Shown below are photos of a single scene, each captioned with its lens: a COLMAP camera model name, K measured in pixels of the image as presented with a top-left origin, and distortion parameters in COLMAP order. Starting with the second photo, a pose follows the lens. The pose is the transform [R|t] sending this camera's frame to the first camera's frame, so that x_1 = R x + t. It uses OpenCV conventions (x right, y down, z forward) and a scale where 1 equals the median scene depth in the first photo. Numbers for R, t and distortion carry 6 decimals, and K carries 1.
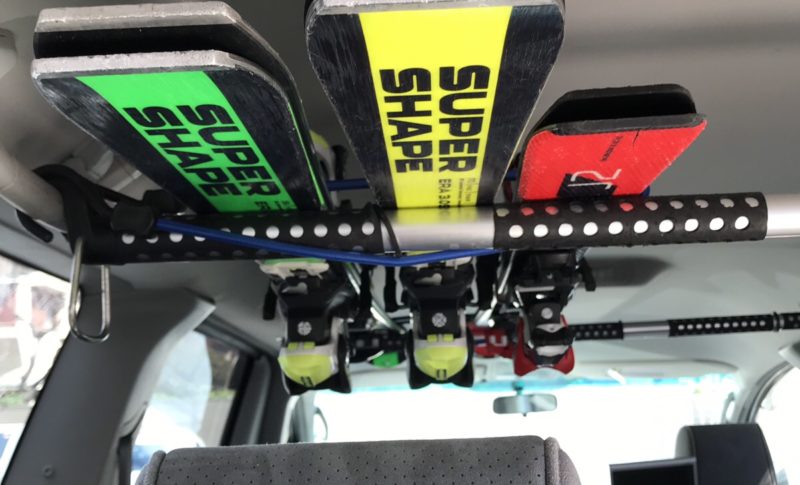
lens RADIAL K [[927.8, 0, 400.0], [0, 927.8, 242.5], [0, 0, 1]] dist [0.078983, 0.009593]
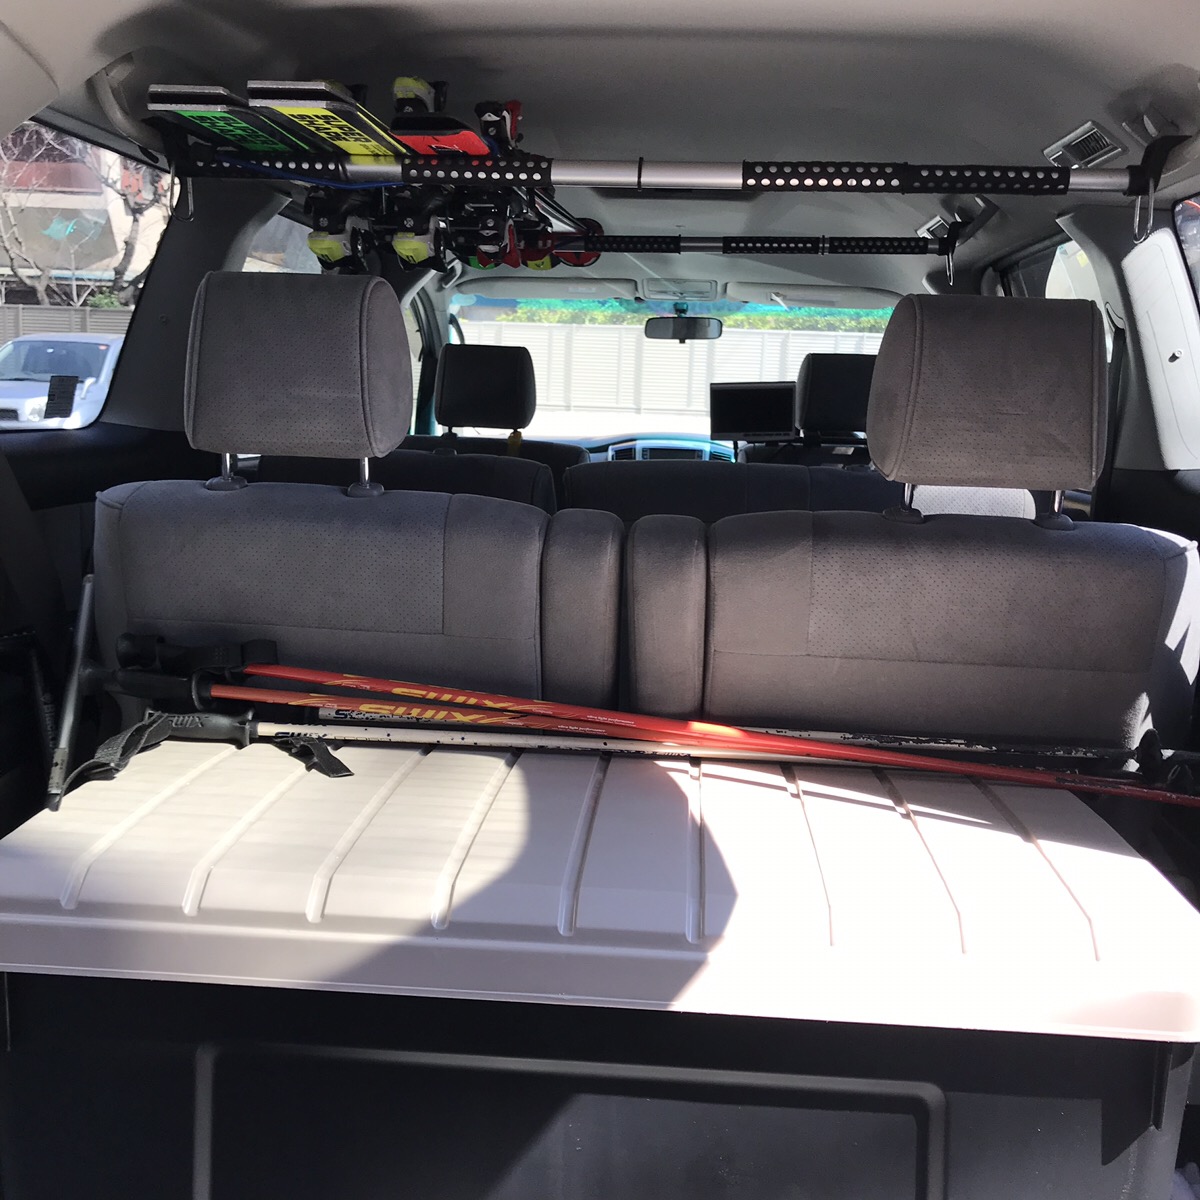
lens RADIAL K [[1344.6, 0, 600.0], [0, 1344.6, 600.0], [0, 0, 1]] dist [0.002124, -0.026004]
pose [[0.997072, 0.072259, -0.025017, 0.594543], [-0.058897, 0.934360, 0.351430, -0.171286], [0.048769, -0.348928, 0.935880, -1.652396]]
